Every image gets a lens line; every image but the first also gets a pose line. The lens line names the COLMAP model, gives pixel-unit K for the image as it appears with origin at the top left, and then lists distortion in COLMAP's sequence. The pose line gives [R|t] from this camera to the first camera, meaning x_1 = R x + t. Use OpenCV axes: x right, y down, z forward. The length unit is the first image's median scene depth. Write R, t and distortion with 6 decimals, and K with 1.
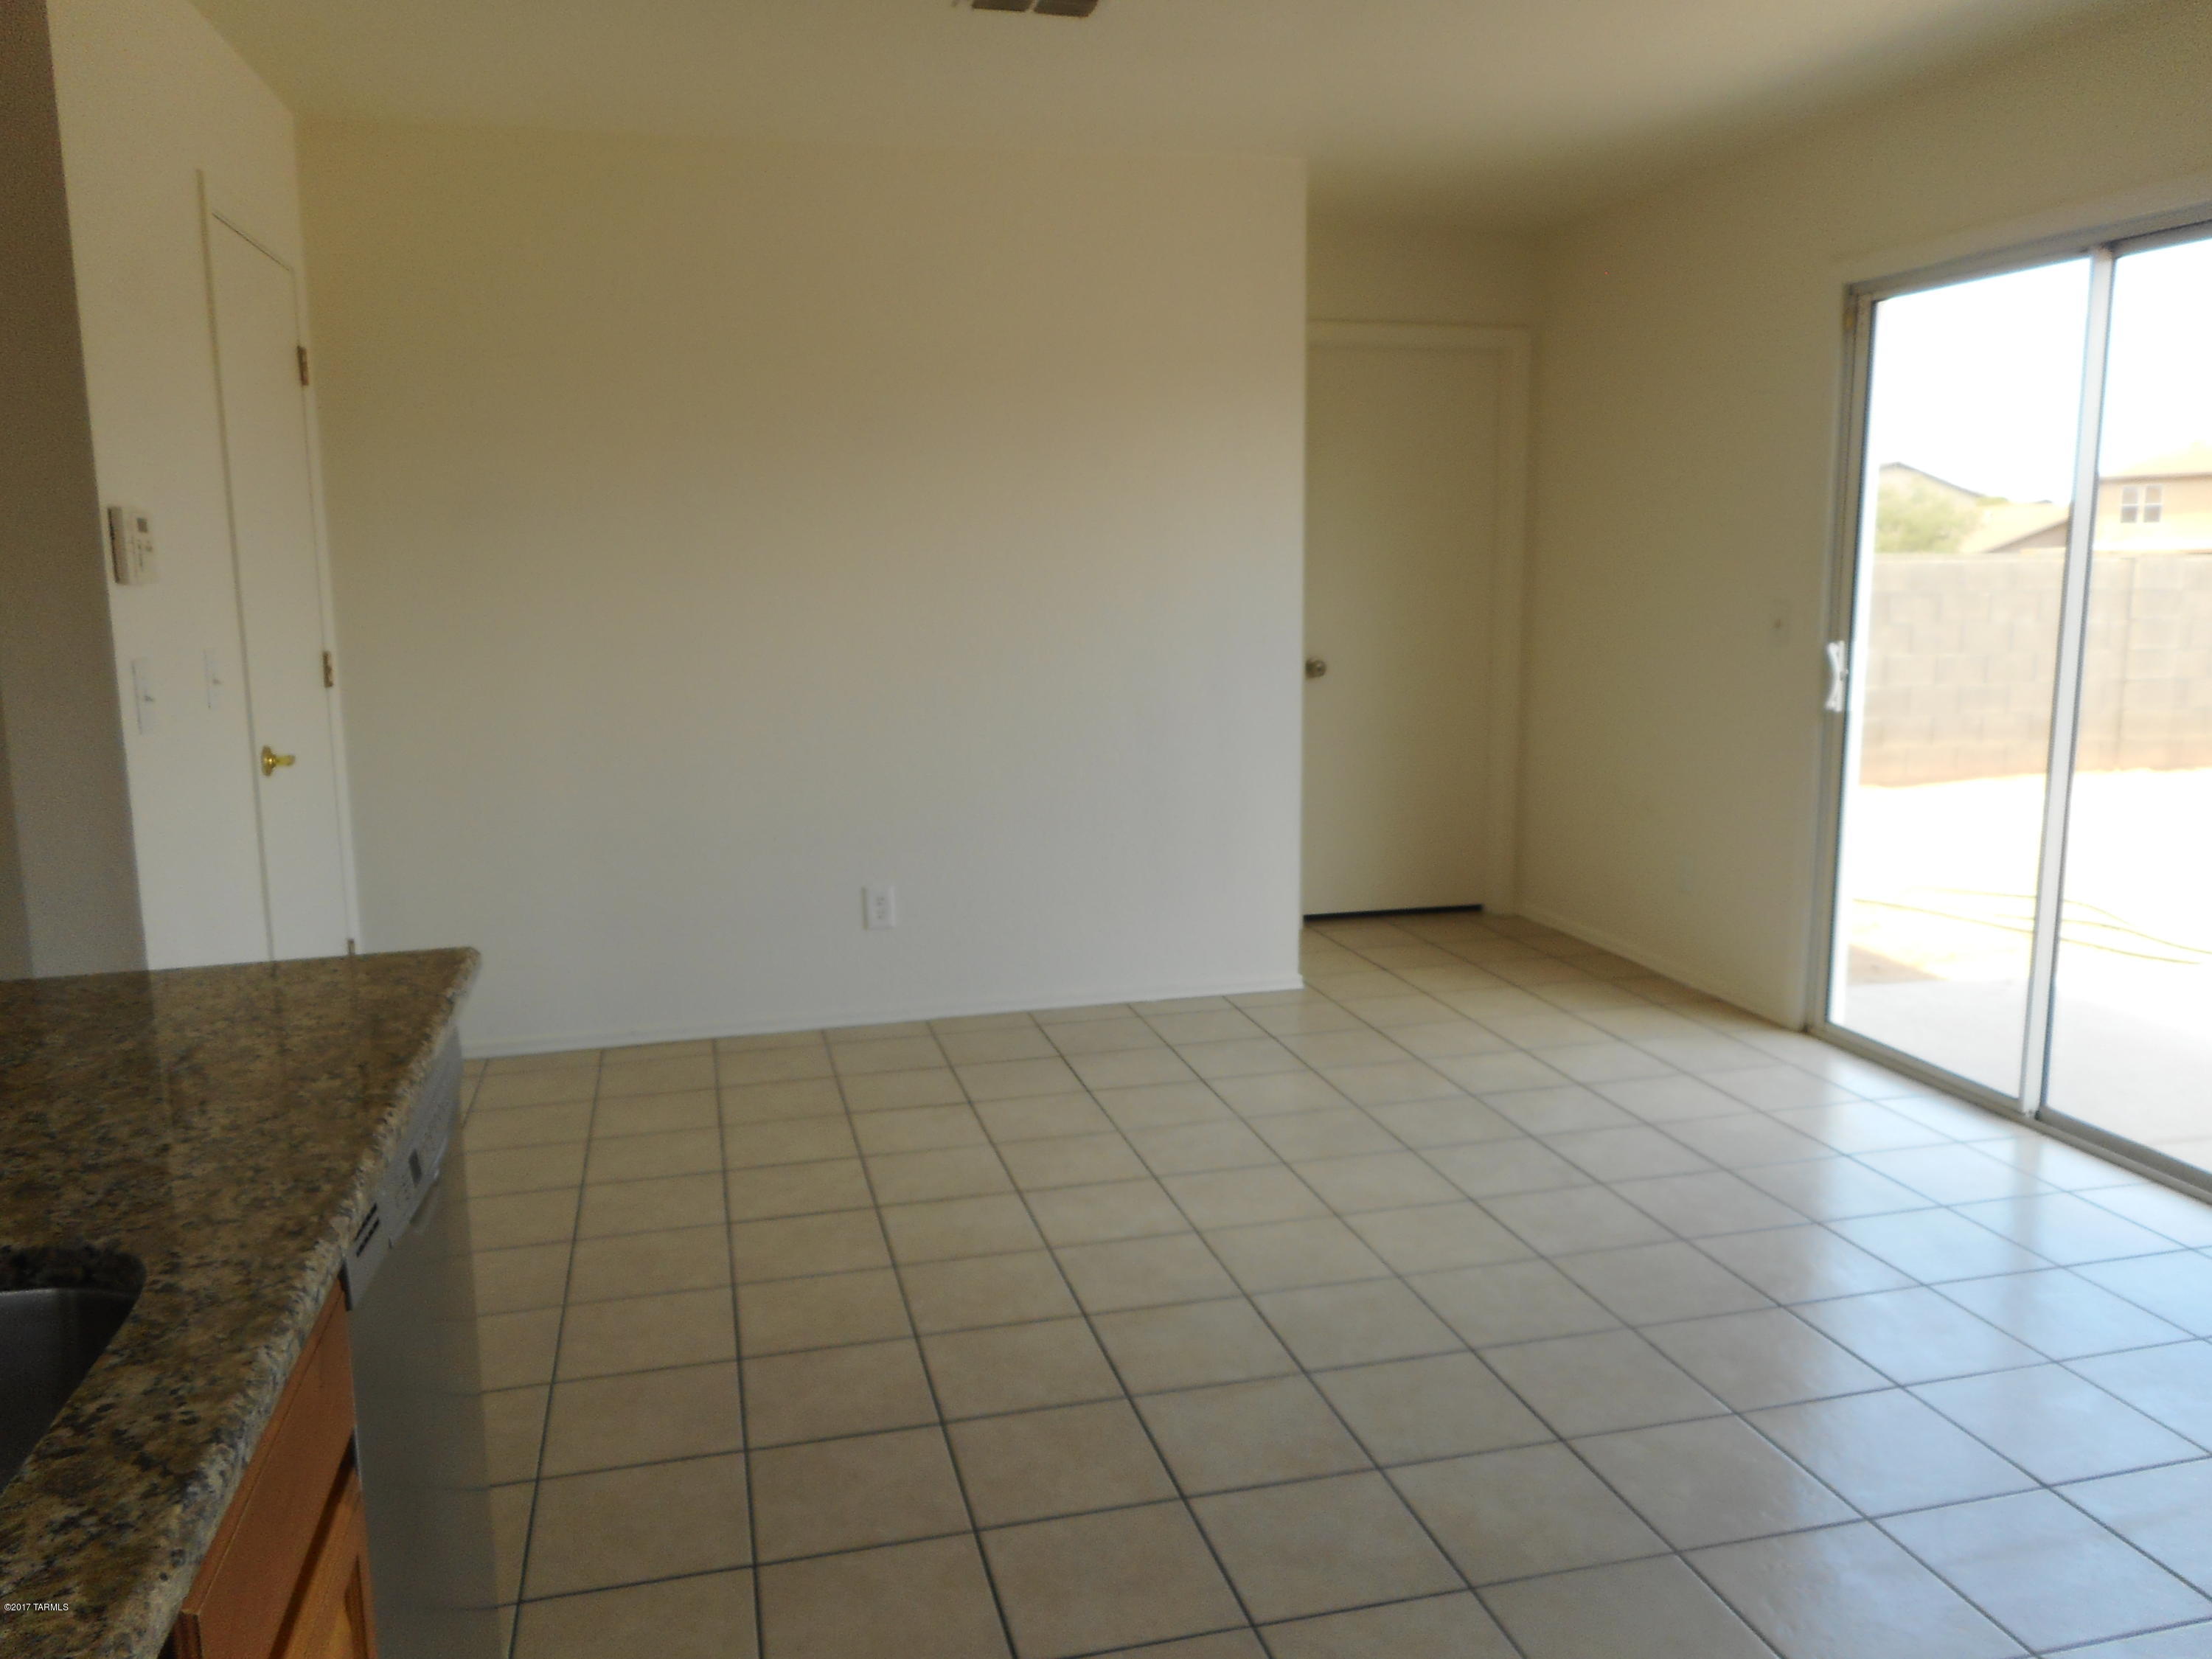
lens RADIAL K [[1665.0, 0, 1110.0], [0, 1665.0, 819.5], [0, 0, 1]] dist [0.007231, -0.007298]
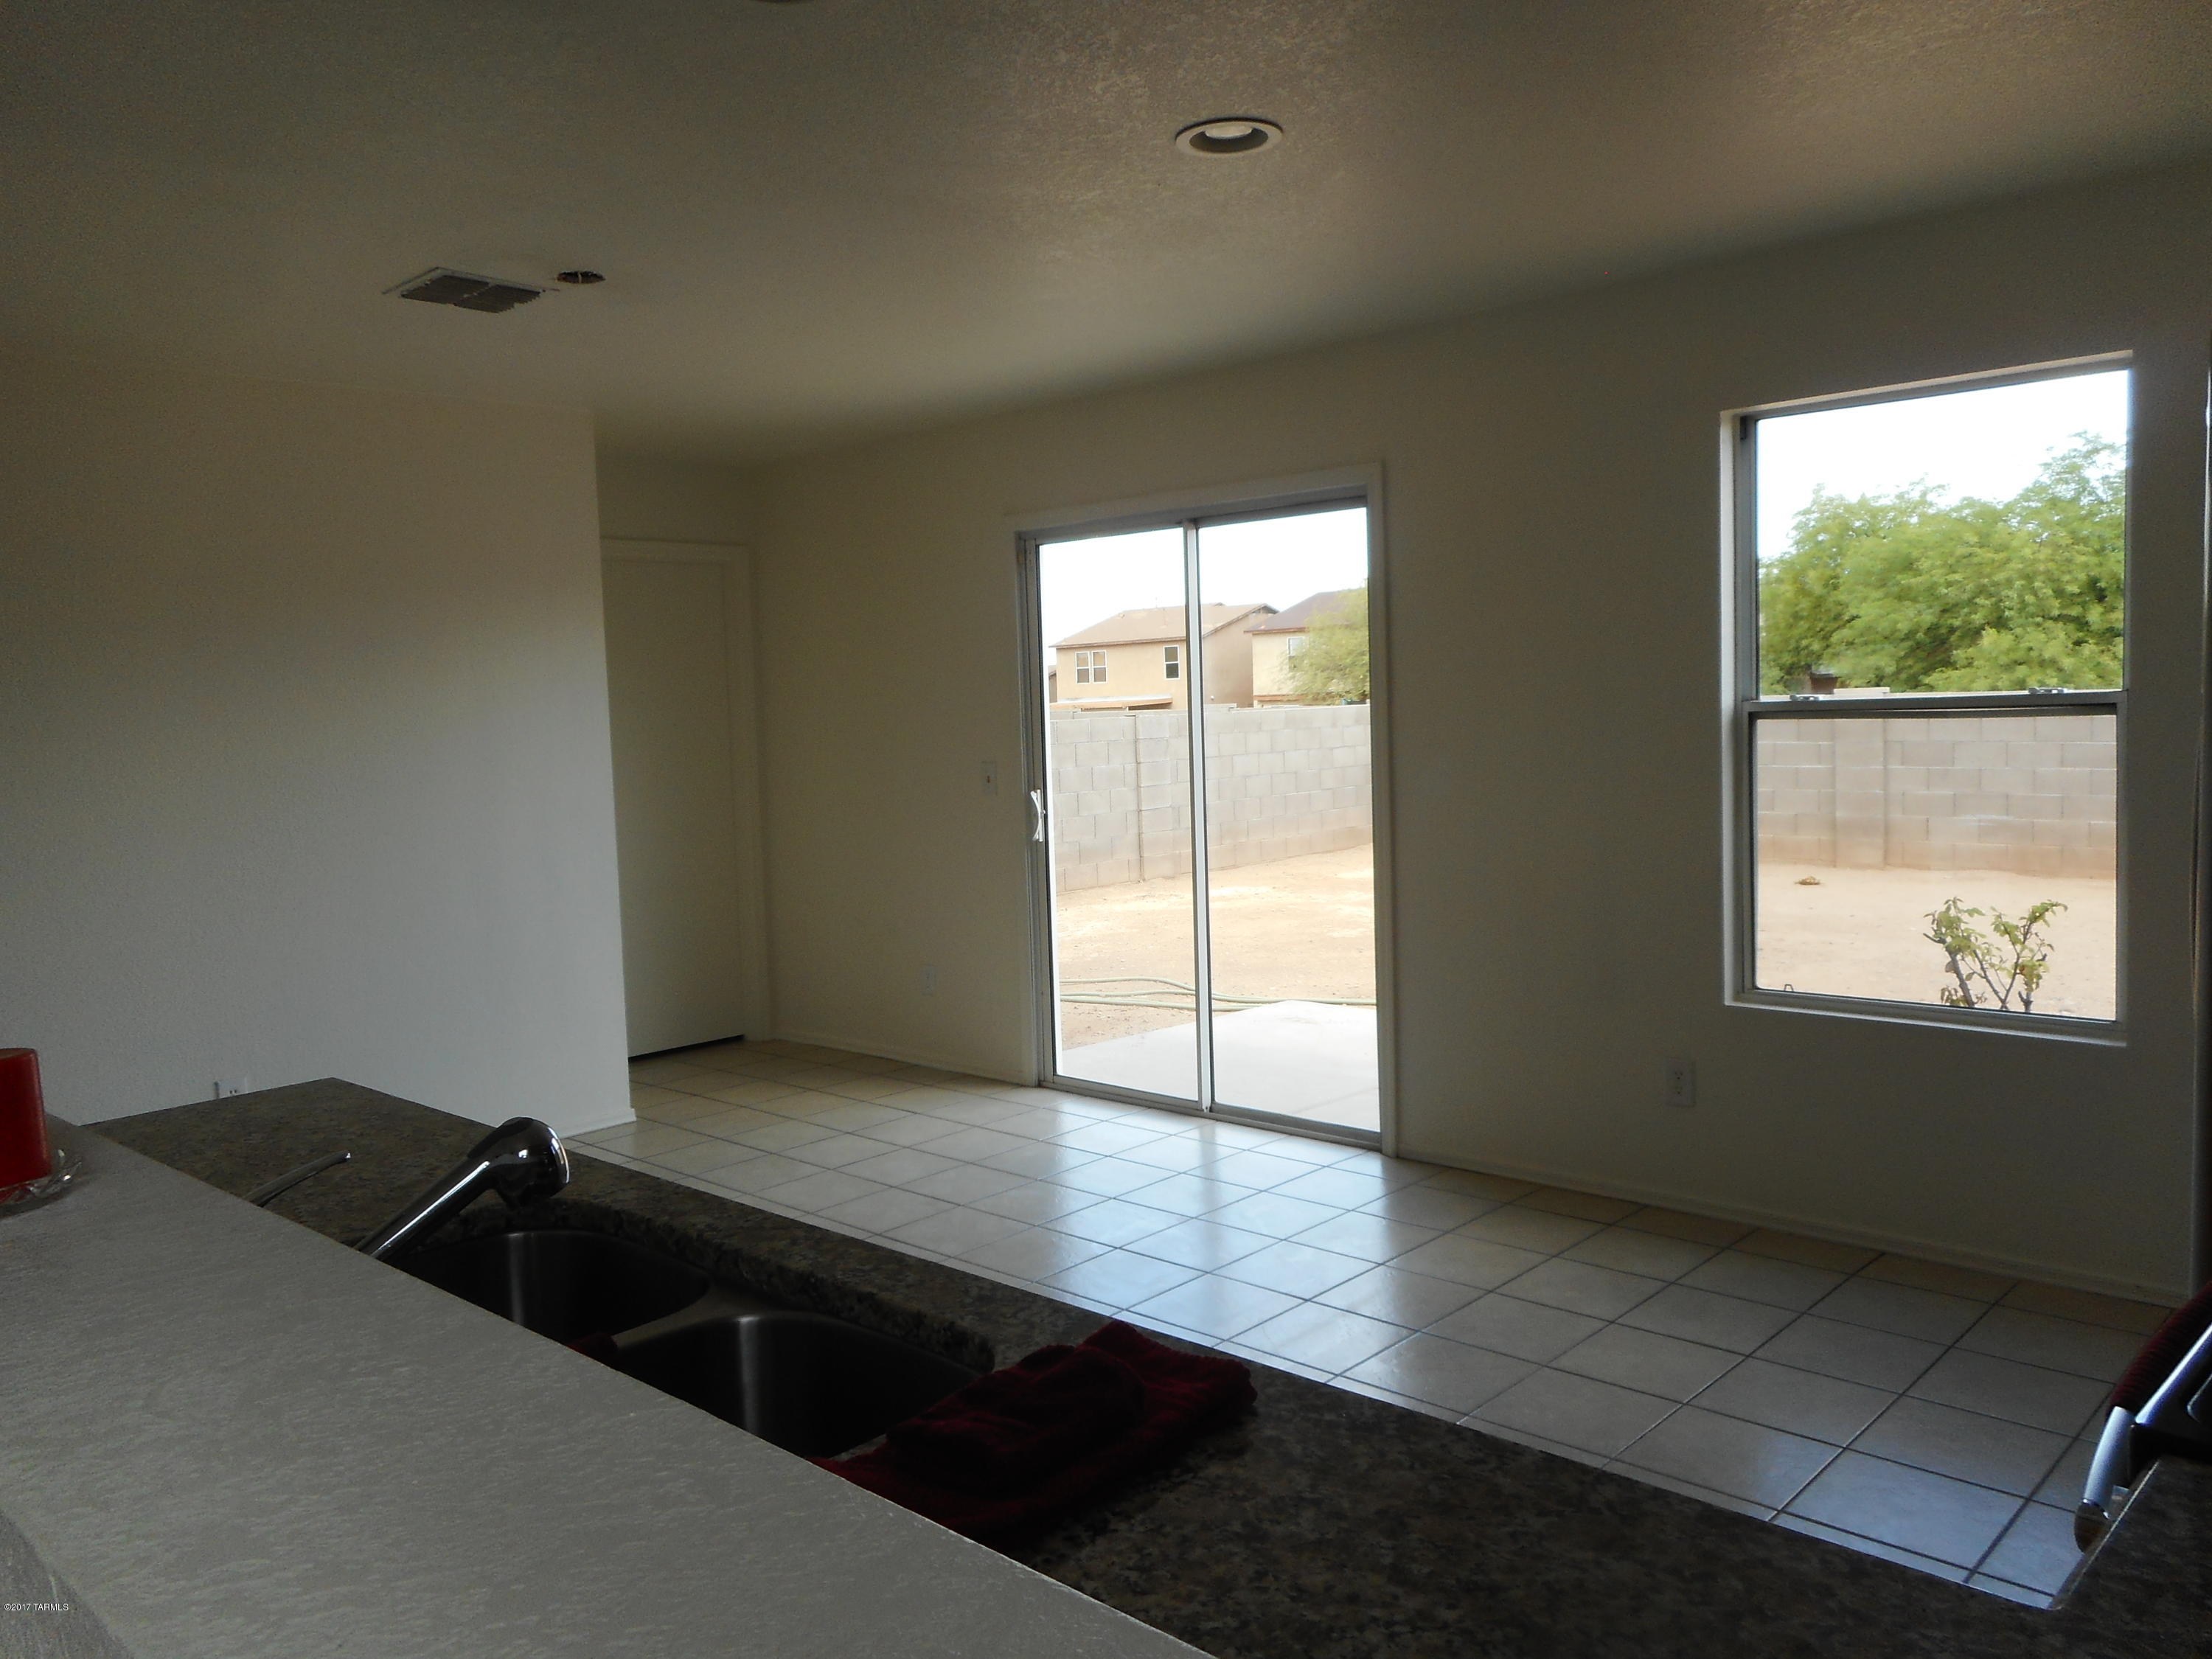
lens RADIAL K [[1665.0, 0, 1110.0], [0, 1665.0, 819.5], [0, 0, 1]] dist [0.007231, -0.007298]
pose [[0.847185, -0.064847, 0.527325, -0.225838], [0.117296, 0.990862, -0.066594, 0.014199], [-0.518188, 0.118270, 0.847050, -0.170637]]
